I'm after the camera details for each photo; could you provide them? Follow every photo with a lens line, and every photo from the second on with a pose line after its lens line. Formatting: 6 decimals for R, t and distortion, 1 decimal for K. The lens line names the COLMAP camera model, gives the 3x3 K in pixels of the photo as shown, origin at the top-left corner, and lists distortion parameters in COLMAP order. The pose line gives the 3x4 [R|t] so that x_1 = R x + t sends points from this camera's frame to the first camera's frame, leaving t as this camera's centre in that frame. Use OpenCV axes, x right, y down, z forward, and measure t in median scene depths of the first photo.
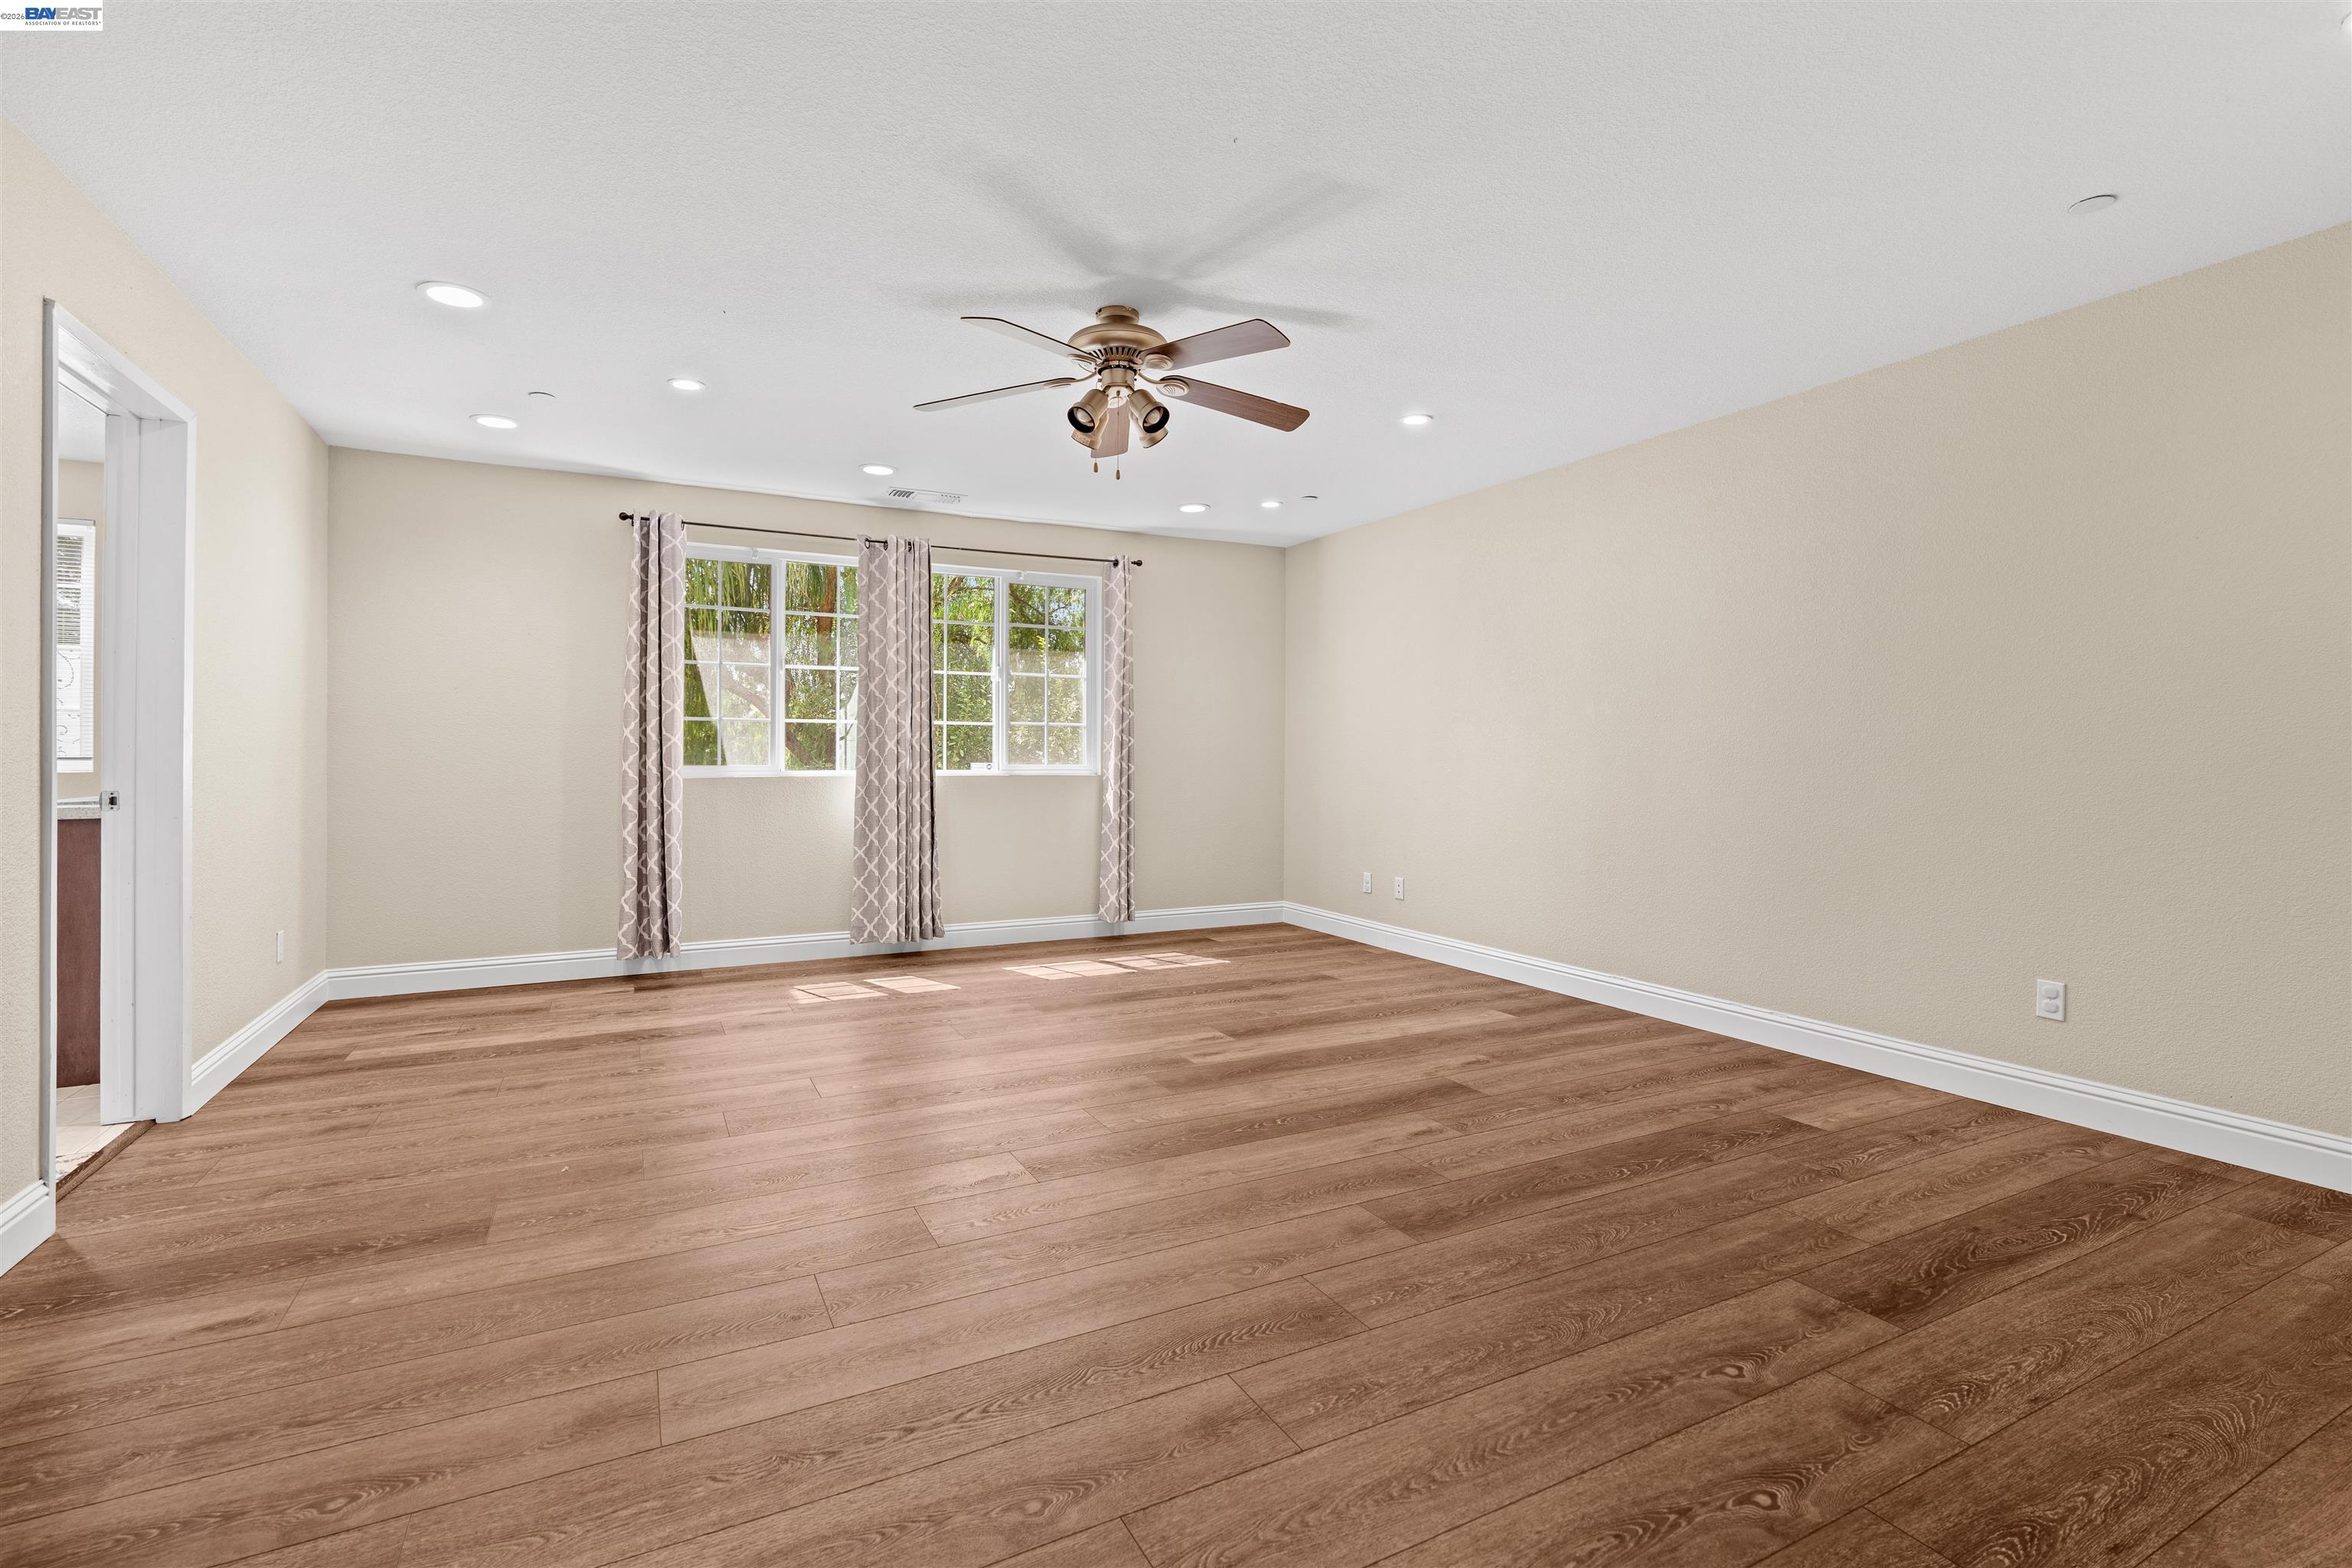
lens RADIAL K [[1070.9, 0, 1176.2], [0, 1070.9, 750.2], [0, 0, 1]] dist [-0.004514, 0.000501]
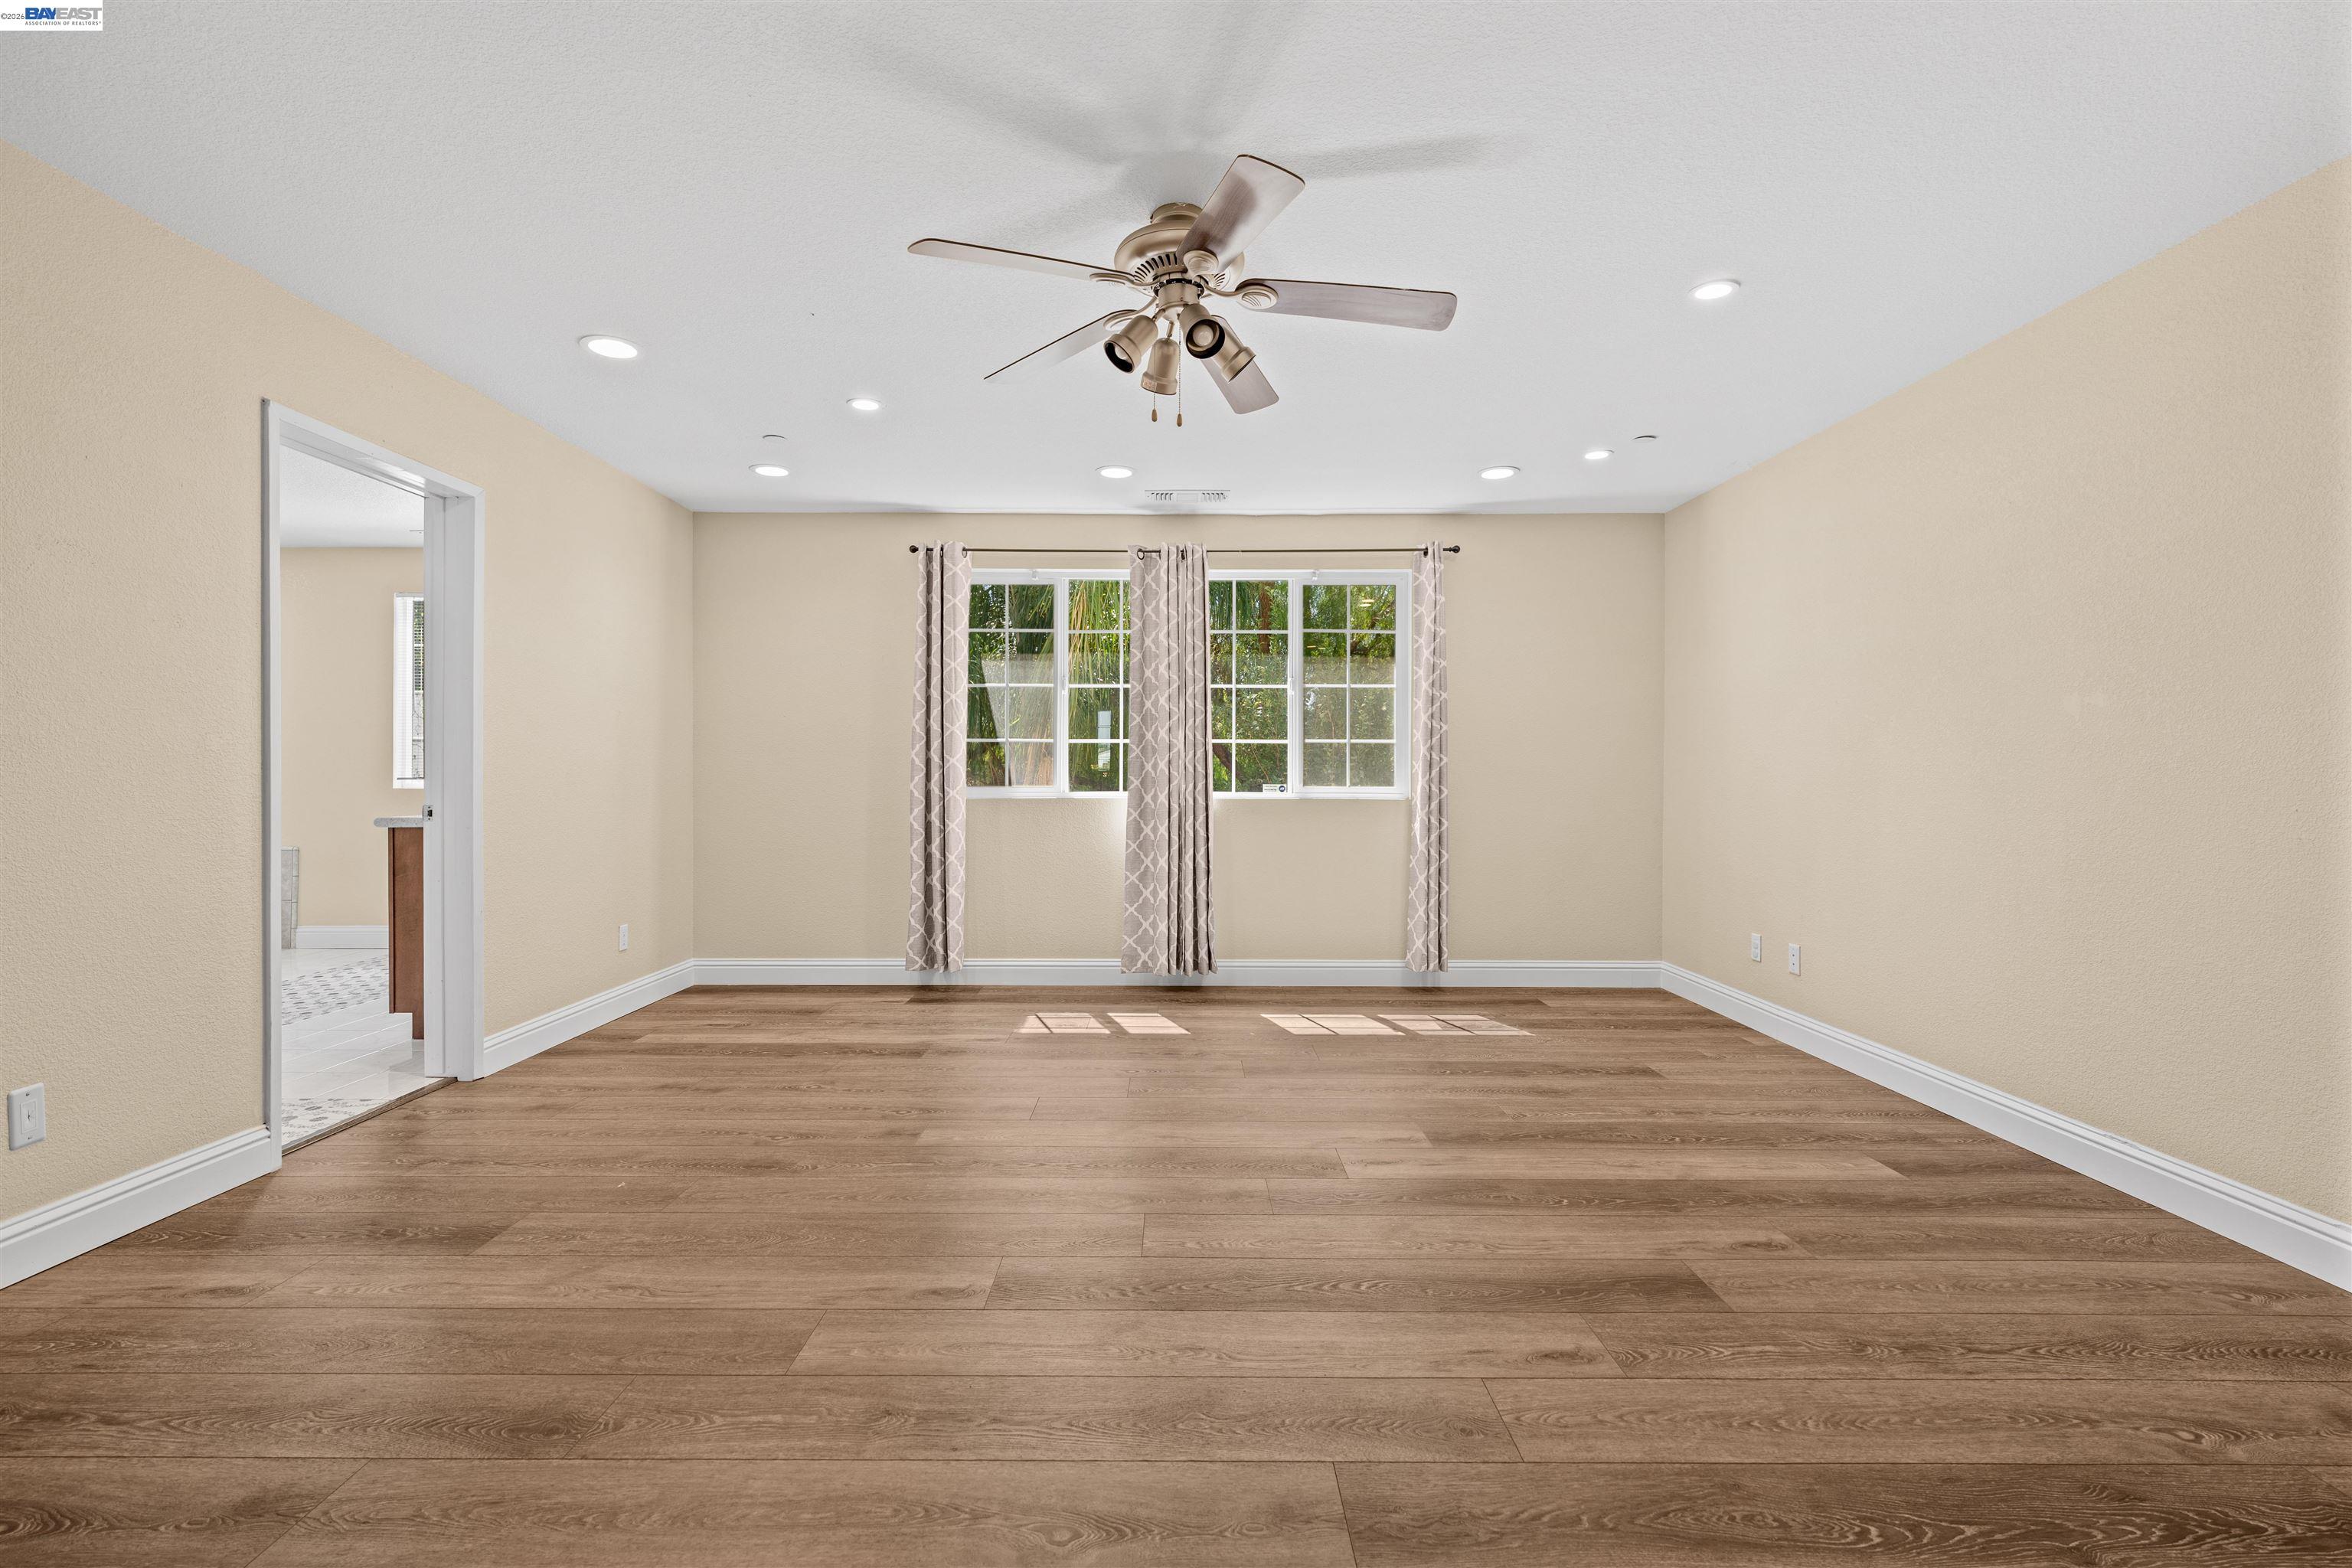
lens RADIAL K [[1056.5, 0, 1181.3], [0, 1056.5, 777.5], [0, 0, 1]] dist [-0.011162, 0.005990]
pose [[0.886563, 0.000894, -0.462608, 0.192847], [0.001615, 0.999986, 0.005028, 0.001125], [0.462606, -0.005205, 0.886549, 0.195377]]
